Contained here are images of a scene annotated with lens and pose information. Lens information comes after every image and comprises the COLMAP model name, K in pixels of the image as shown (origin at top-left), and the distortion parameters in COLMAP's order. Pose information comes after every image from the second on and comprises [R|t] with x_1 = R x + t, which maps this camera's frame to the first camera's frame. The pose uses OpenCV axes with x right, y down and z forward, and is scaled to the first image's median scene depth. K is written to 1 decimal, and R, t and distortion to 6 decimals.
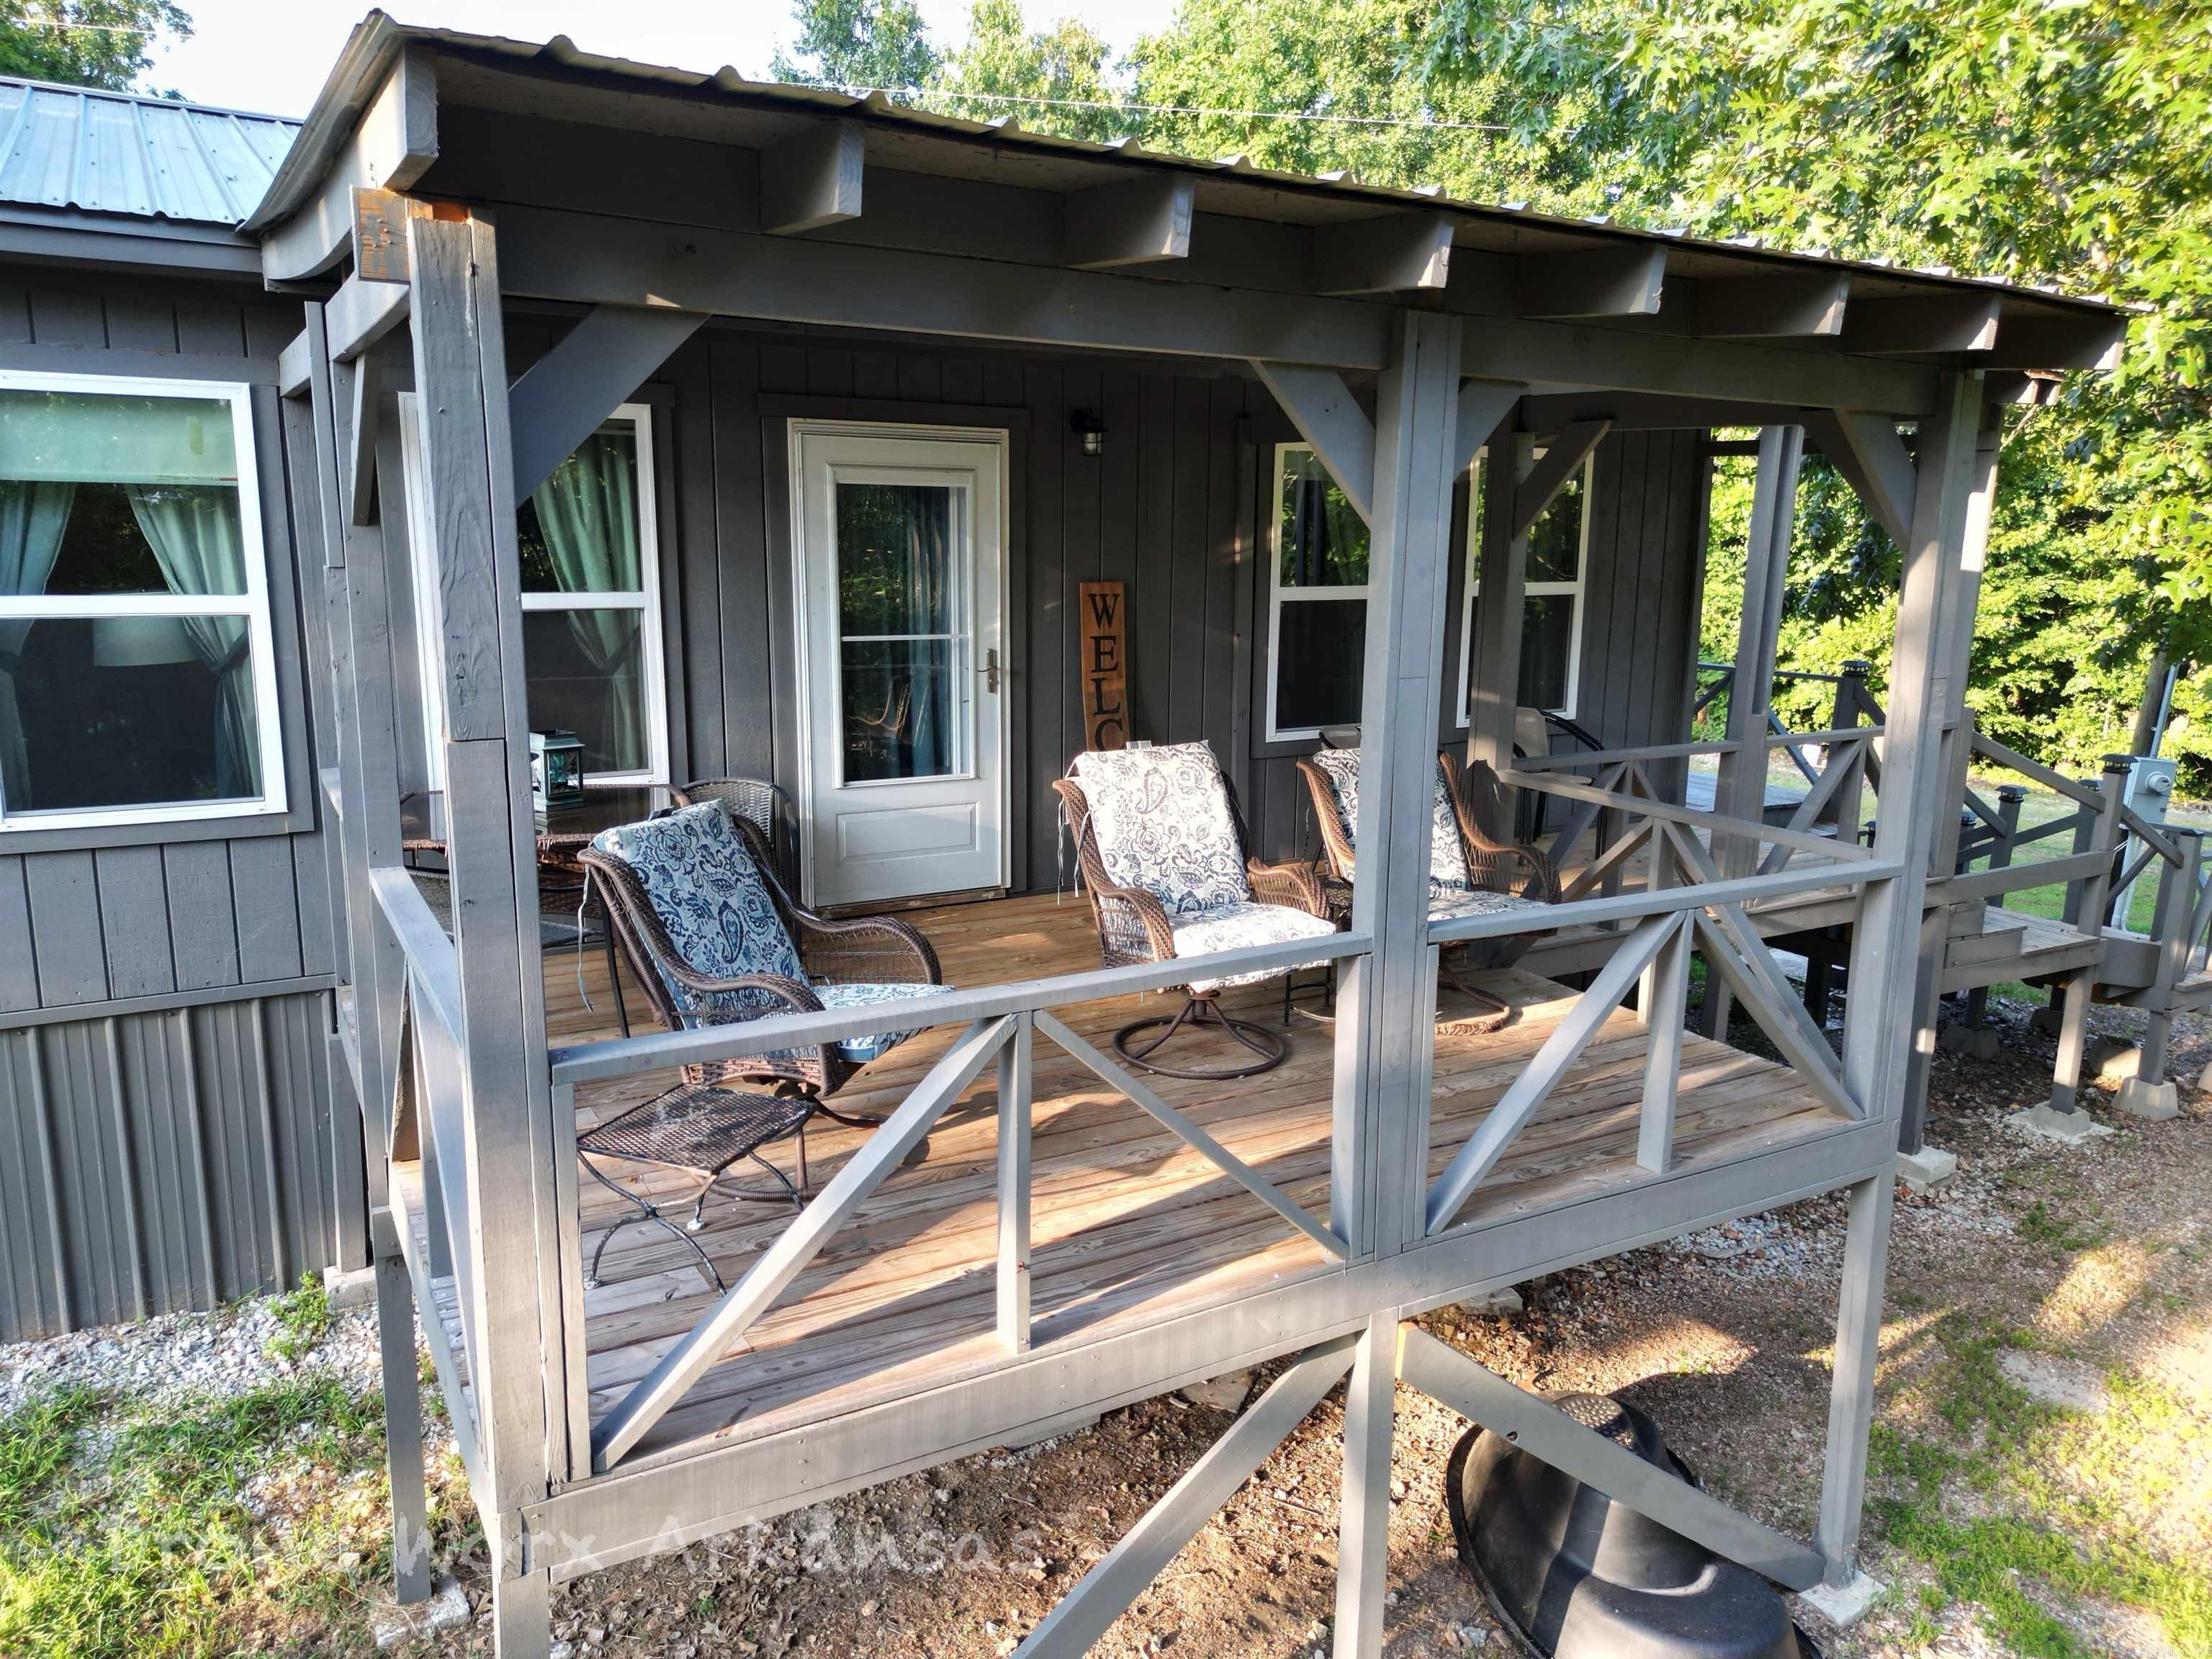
lens RADIAL K [[1551.7, 0, 1111.7], [0, 1551.7, 826.1], [0, 0, 1]] dist [0.073320, -0.068987]
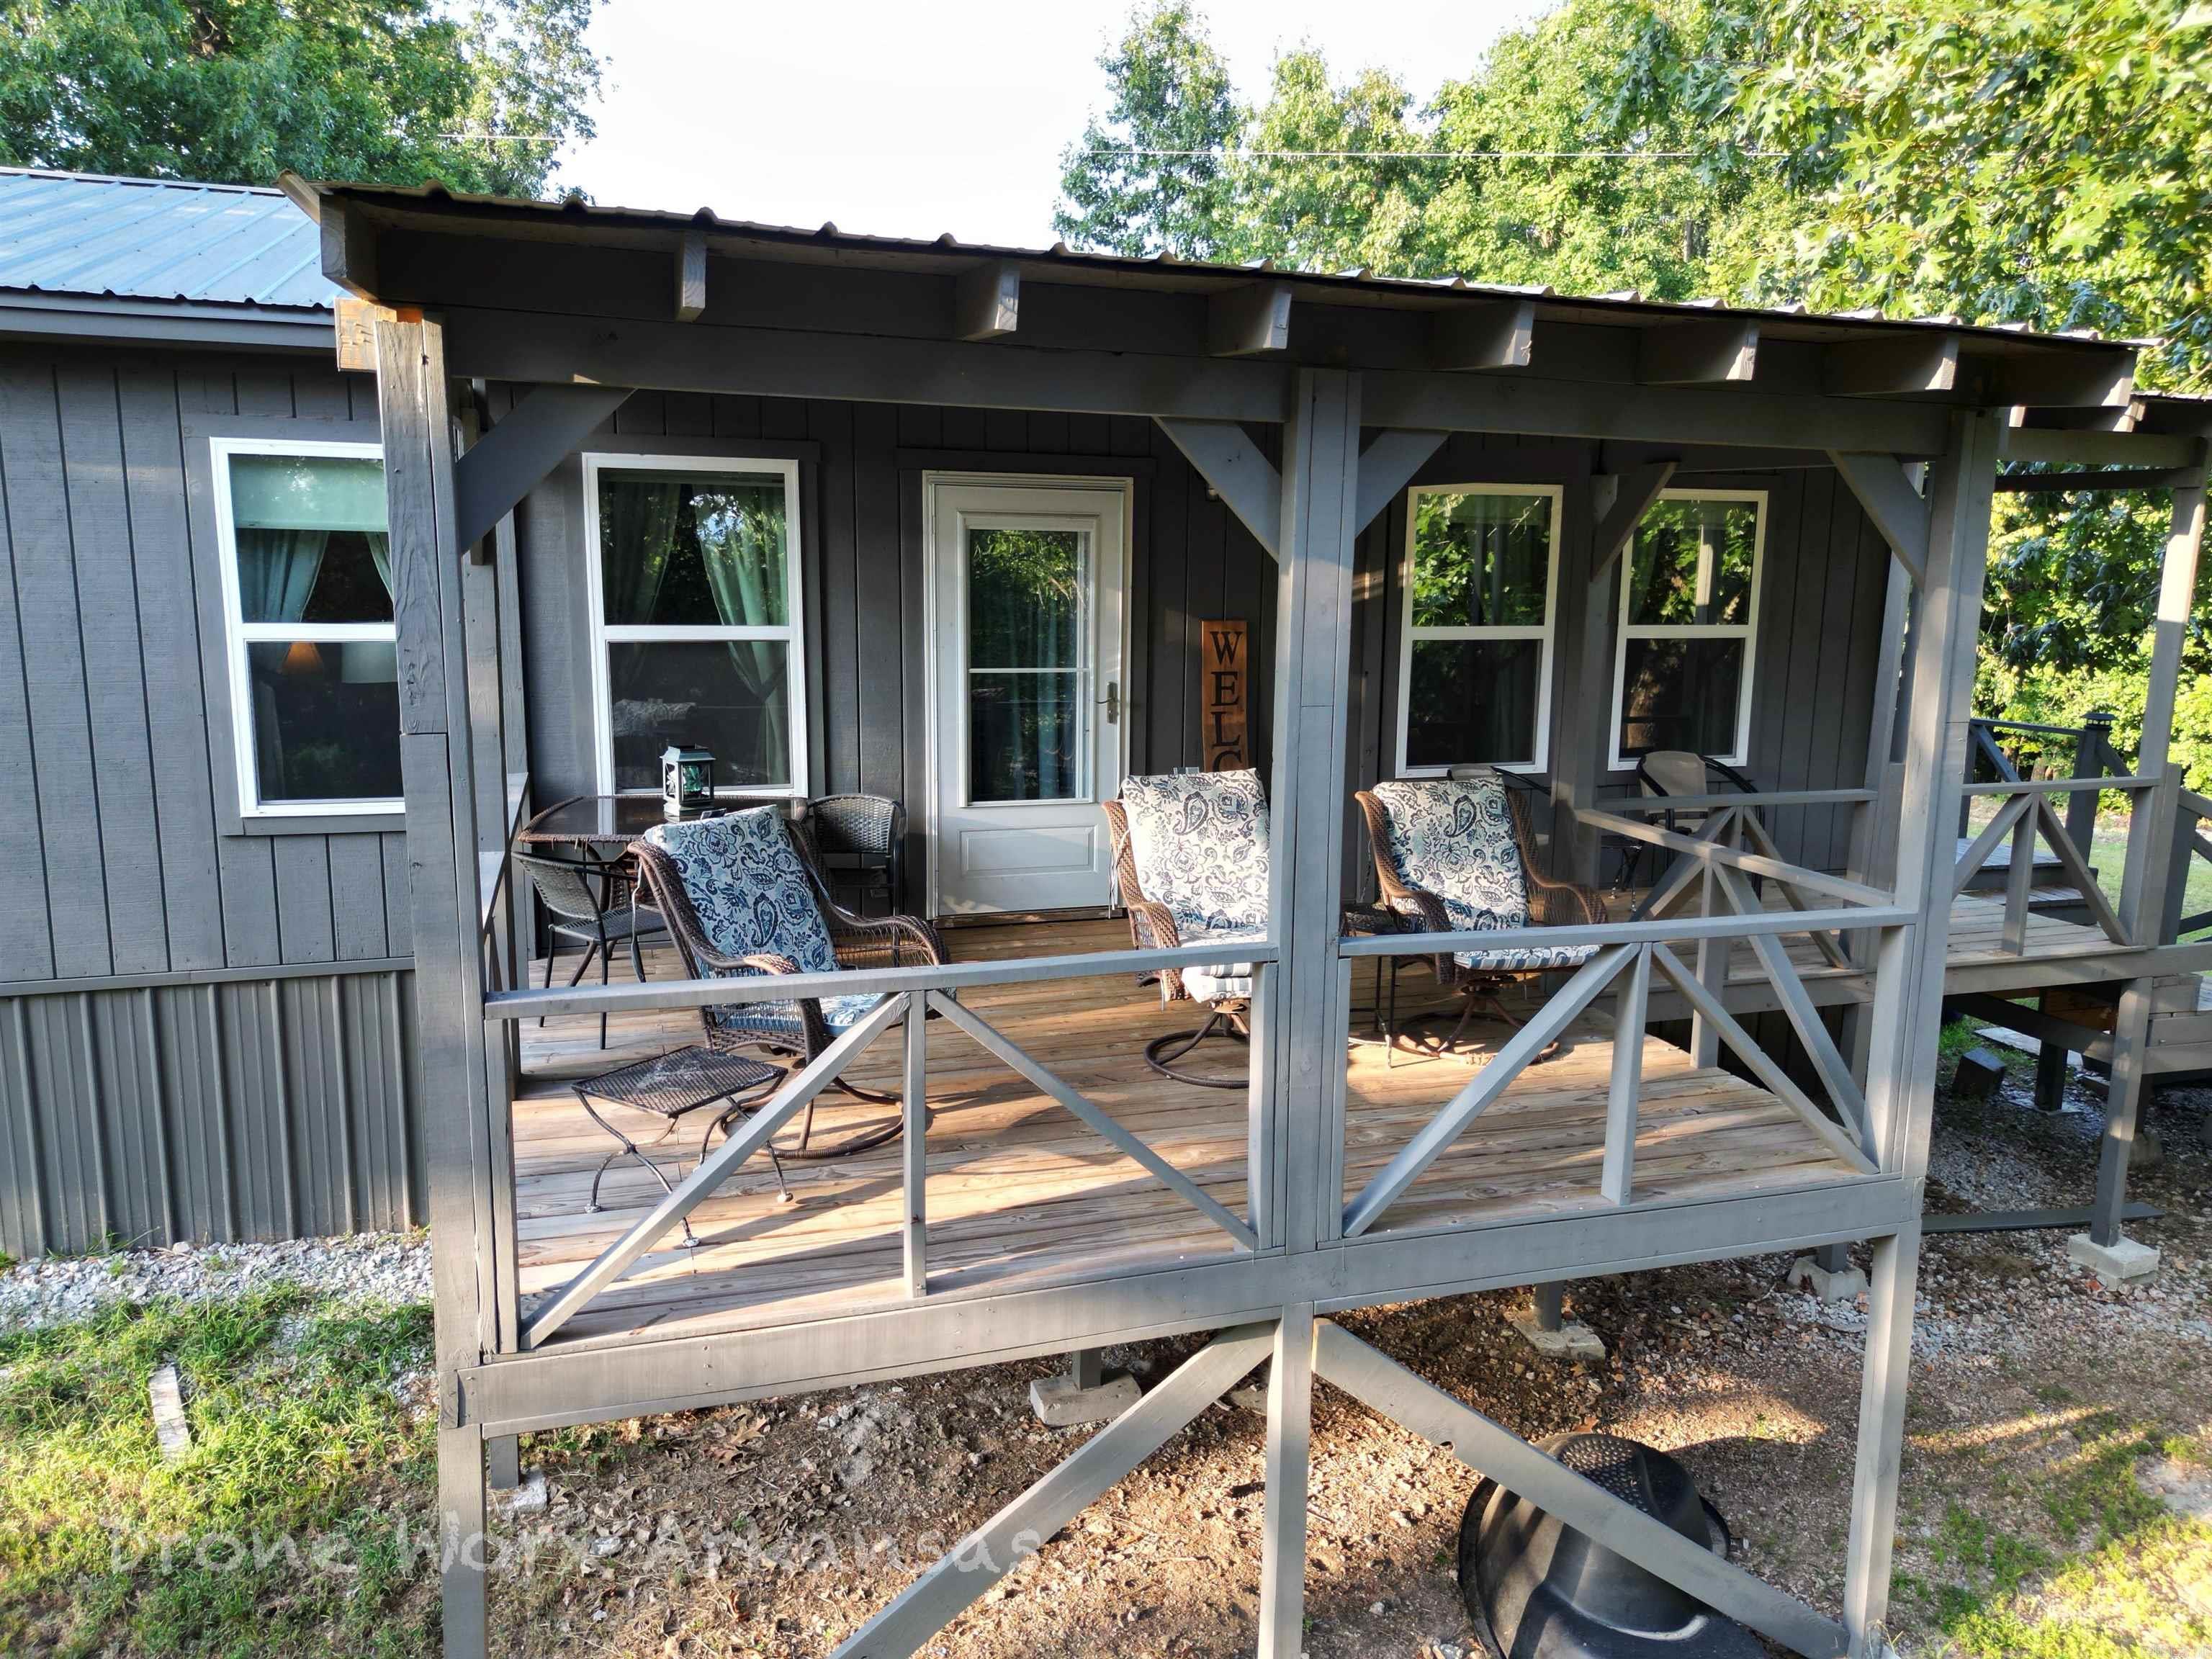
lens RADIAL K [[1551.7, 0, 1111.7], [0, 1551.7, 826.1], [0, 0, 1]] dist [0.073320, -0.068987]
pose [[0.978191, 0.034698, -0.204790, 0.158908], [-0.040321, 0.998914, -0.023349, 0.010527], [0.203758, 0.031097, 0.978527, -0.042699]]
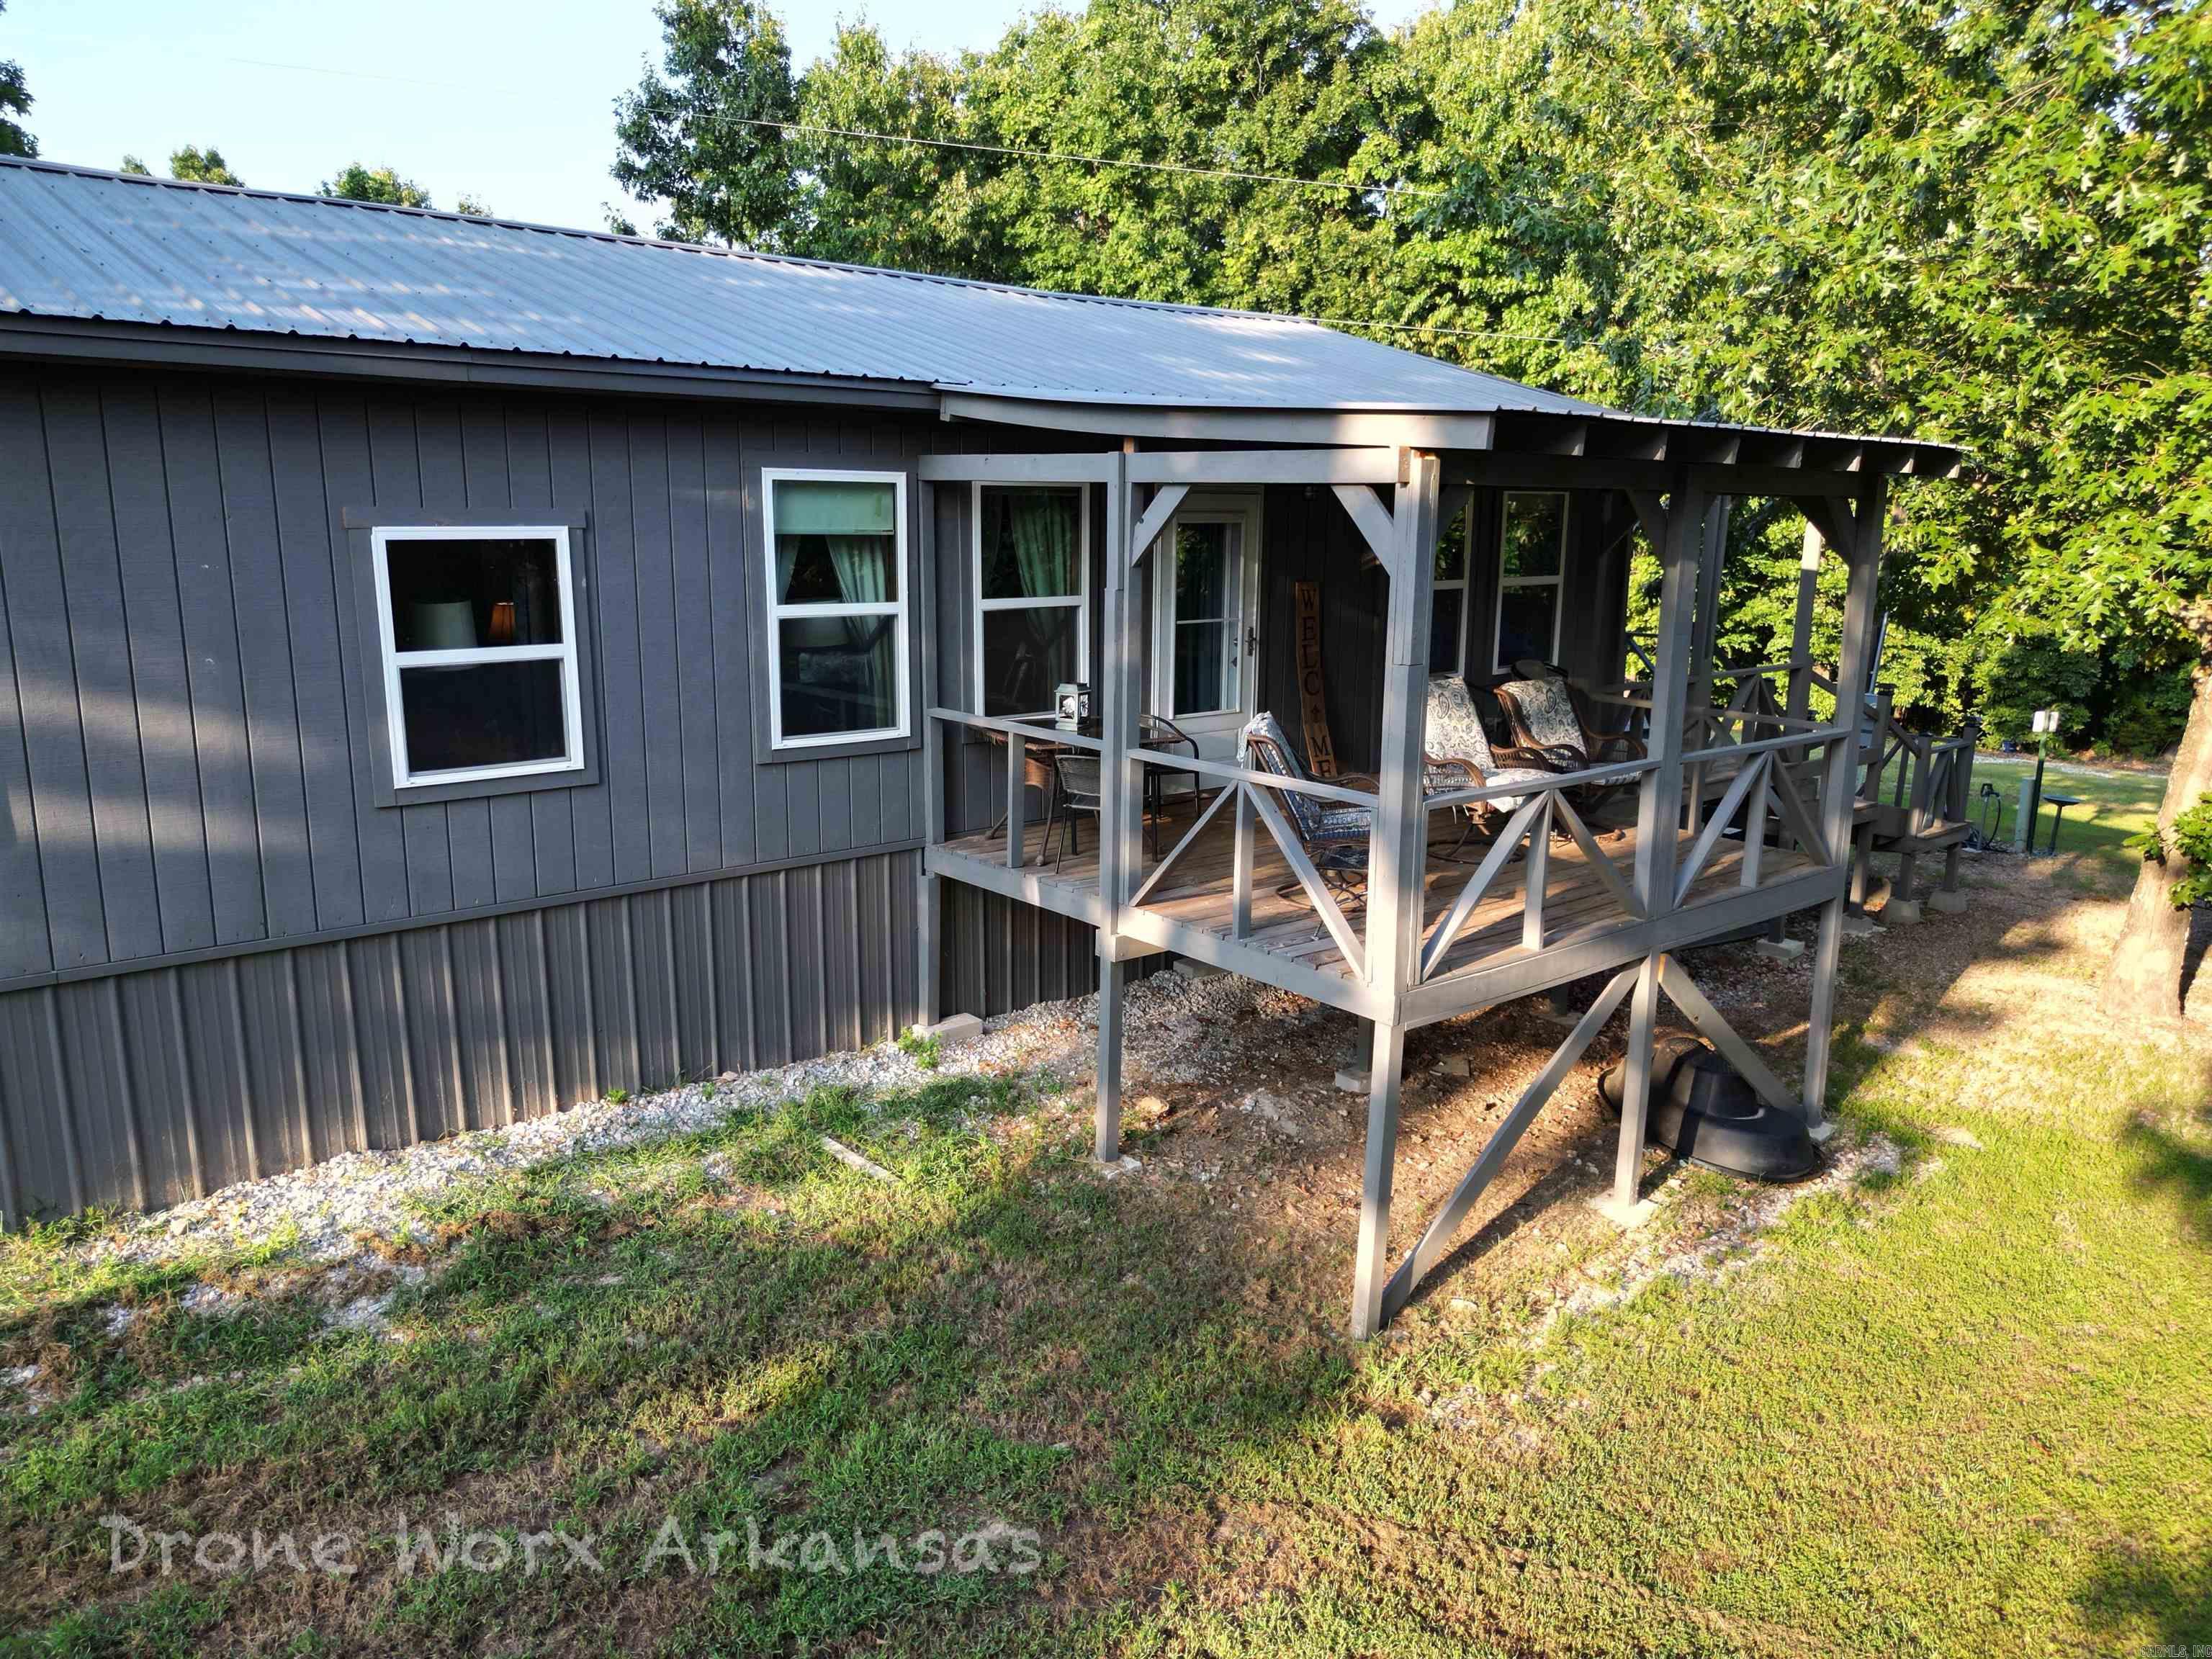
lens RADIAL K [[1558.7, 0, 1106.0], [0, 1558.7, 829.5], [0, 0, 1]] dist [0.036012, -0.000169]
pose [[0.984663, -0.038267, 0.170218, -0.541870], [0.035492, 0.999183, 0.019321, 0.056992], [-0.170818, -0.012983, 0.985217, -0.551156]]
